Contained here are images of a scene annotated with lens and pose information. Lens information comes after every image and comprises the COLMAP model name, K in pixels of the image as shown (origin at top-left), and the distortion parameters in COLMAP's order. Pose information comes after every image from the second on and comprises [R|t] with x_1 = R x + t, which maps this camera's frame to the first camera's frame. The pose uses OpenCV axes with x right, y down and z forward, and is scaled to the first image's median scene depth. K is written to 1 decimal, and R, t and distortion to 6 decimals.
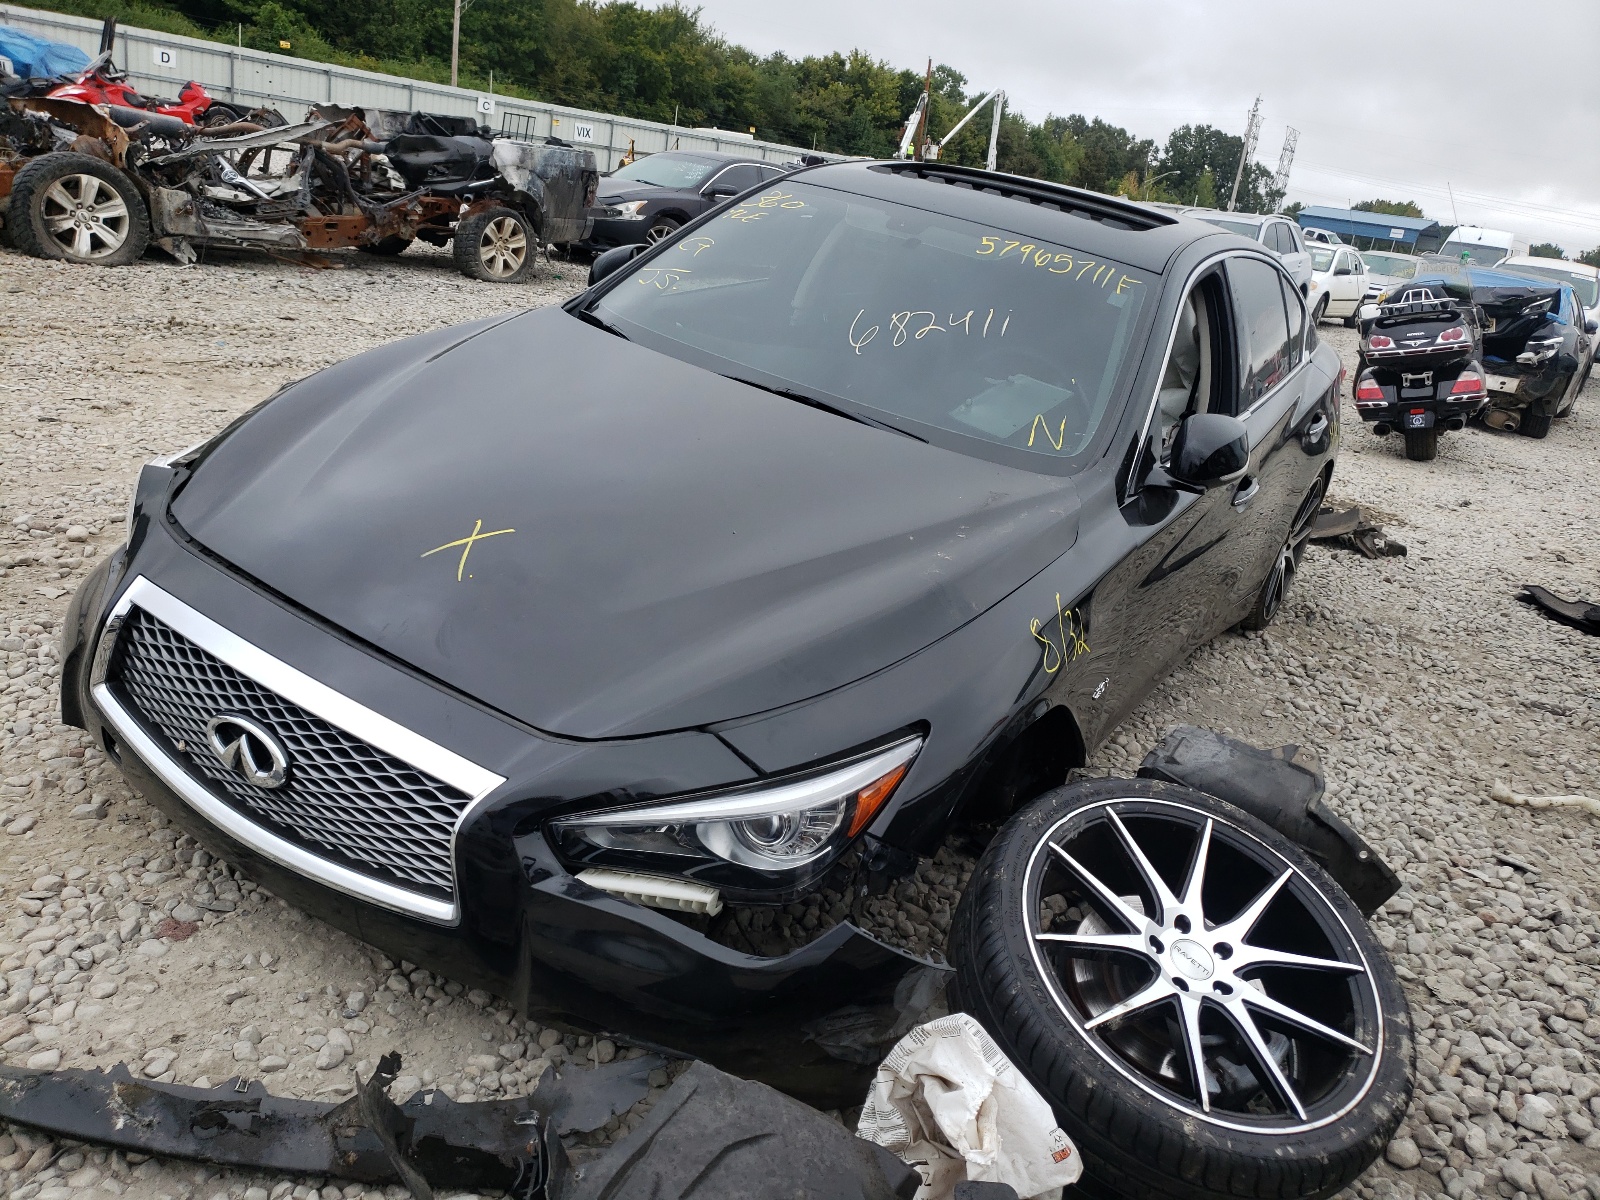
lens RADIAL K [[1215.9, 0, 797.7], [0, 1215.9, 586.1], [0, 0, 1]] dist [0.006631, 0.016322]
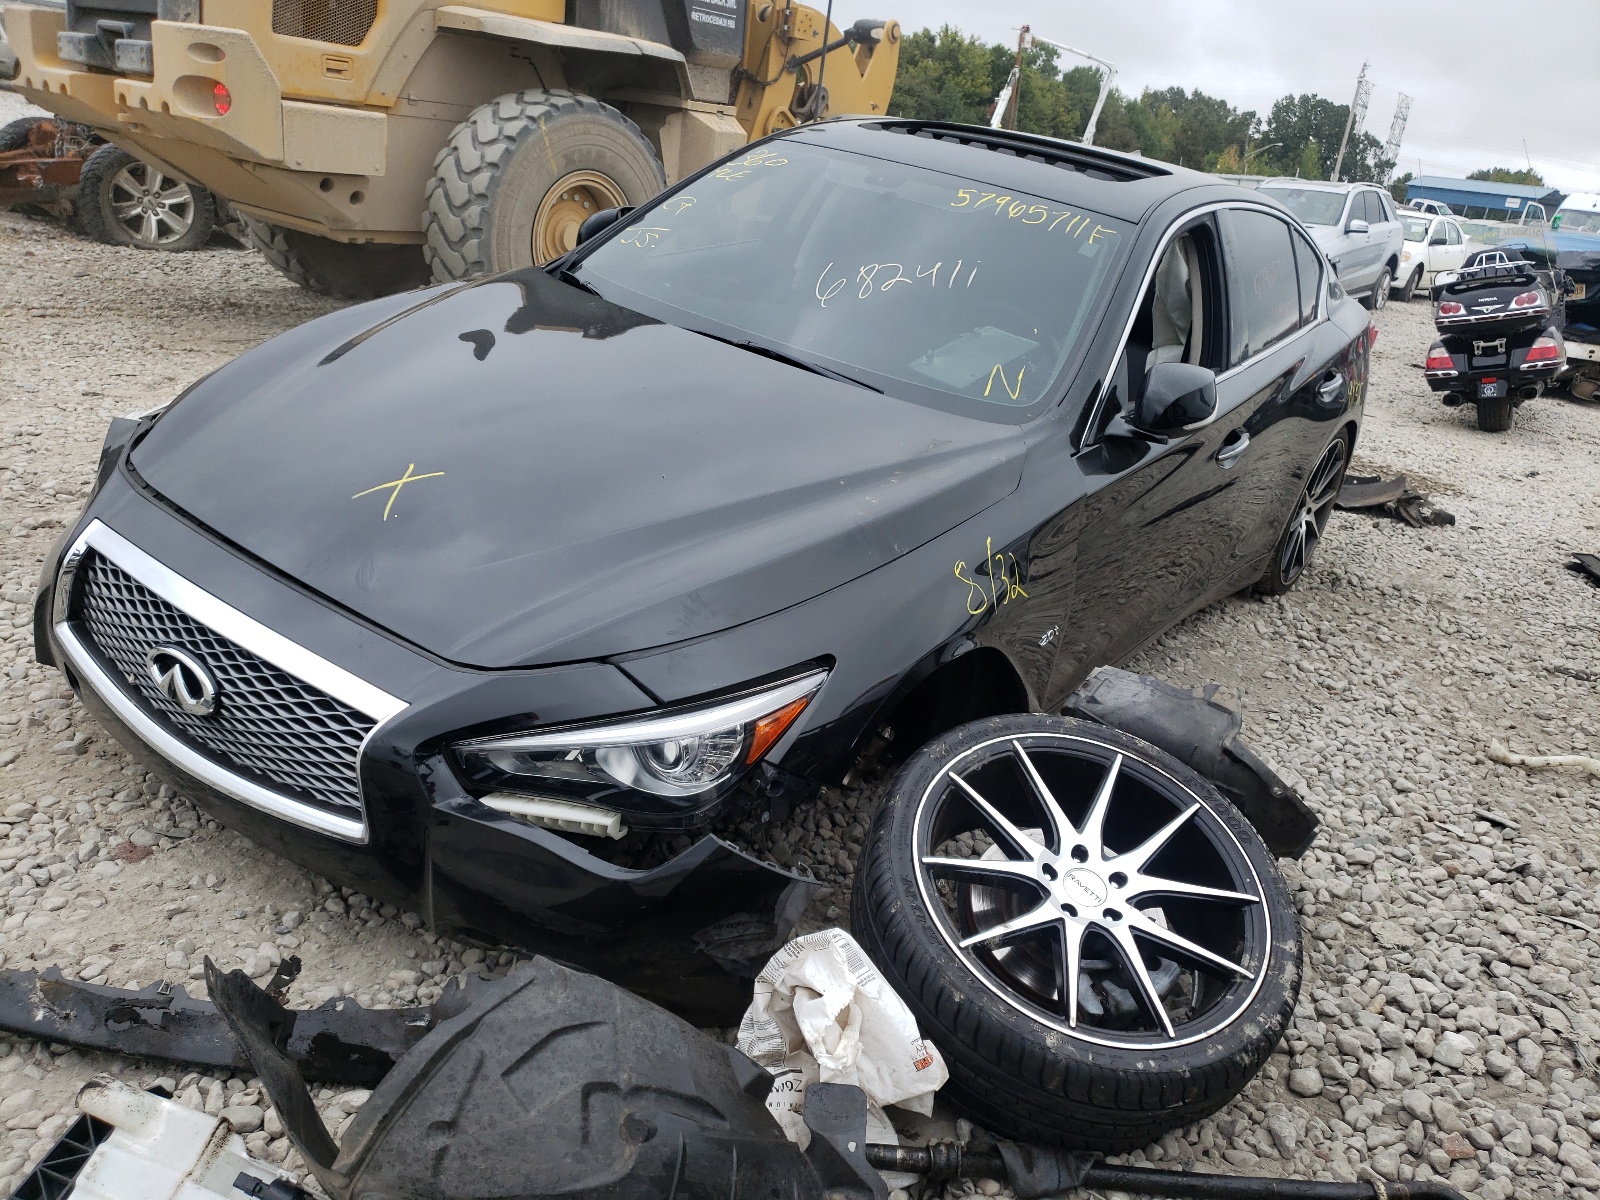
lens RADIAL K [[1215.9, 0, 805.6], [0, 1215.9, 608.2], [0, 0, 1]] dist [0.006631, 0.016322]
pose [[0.998454, -0.000240, -0.055586, 0.128592], [0.002003, 0.999497, 0.031651, 0.036058], [0.055550, -0.031713, 0.997952, -0.016293]]
